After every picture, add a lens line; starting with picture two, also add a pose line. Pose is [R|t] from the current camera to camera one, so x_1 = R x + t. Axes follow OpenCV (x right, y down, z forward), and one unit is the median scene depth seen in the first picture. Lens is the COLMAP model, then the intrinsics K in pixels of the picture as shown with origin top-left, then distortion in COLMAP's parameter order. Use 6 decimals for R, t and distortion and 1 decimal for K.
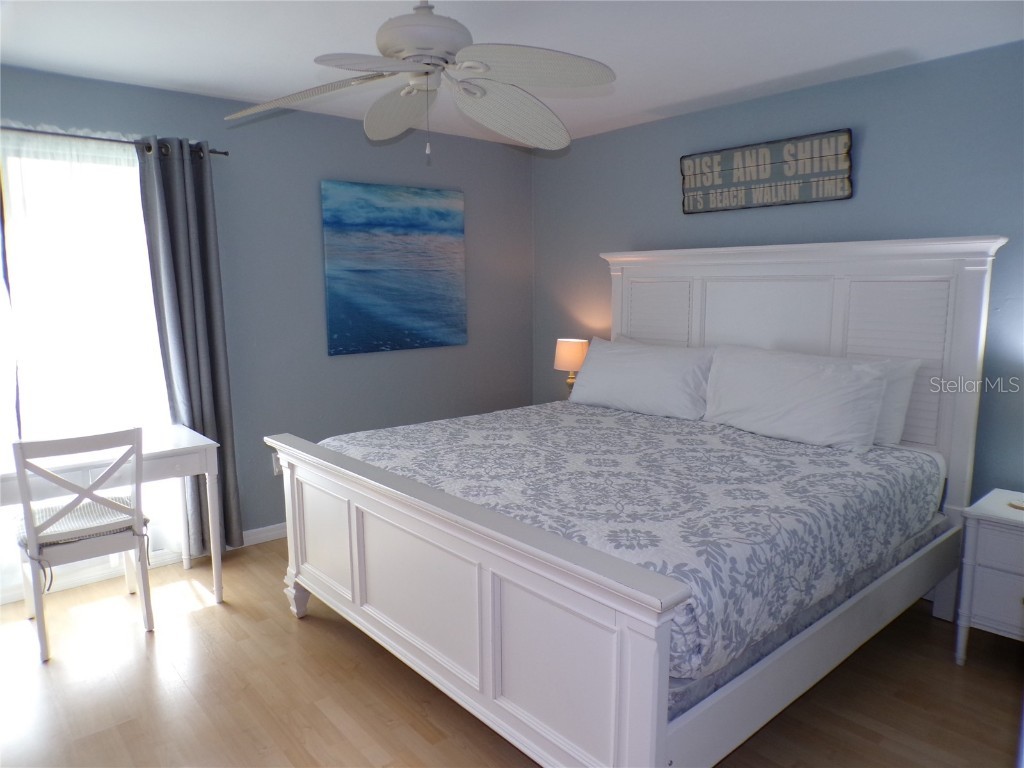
lens RADIAL K [[695.4, 0, 513.4], [0, 695.4, 388.4], [0, 0, 1]] dist [-0.047193, 0.025247]
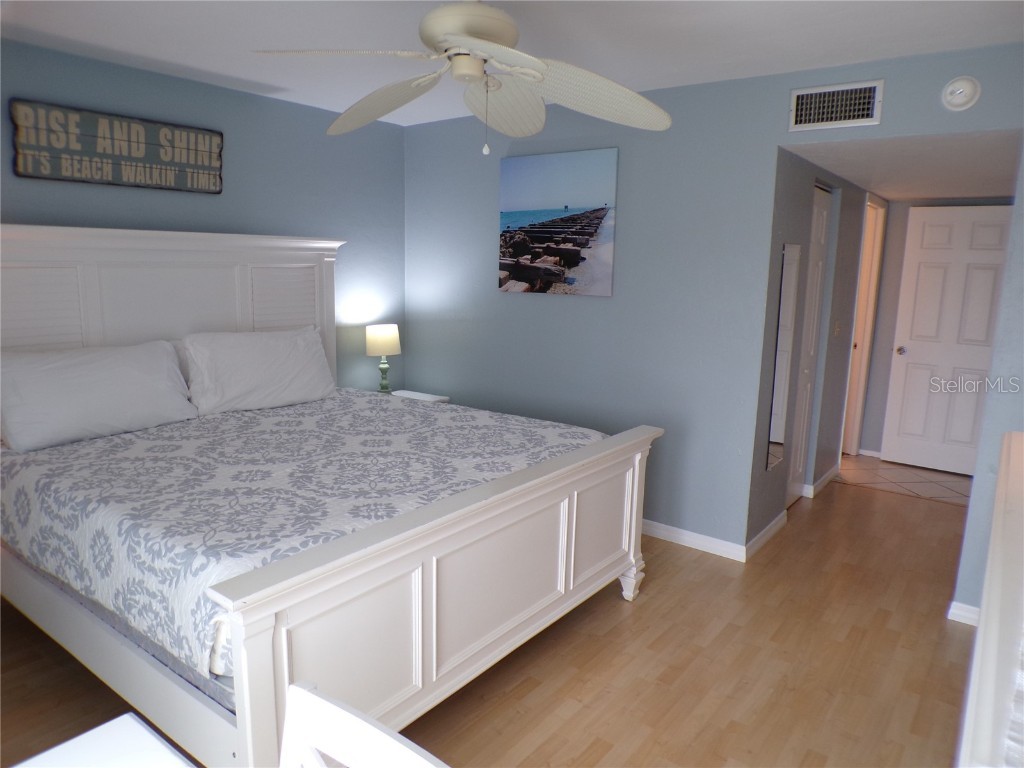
lens RADIAL K [[695.4, 0, 513.4], [0, 695.4, 388.4], [0, 0, 1]] dist [-0.047193, 0.025247]
pose [[-0.206674, -0.174049, 0.962805, -0.709586], [0.124940, 0.971299, 0.202404, -0.126175], [-0.970400, 0.162124, -0.178997, 0.737483]]
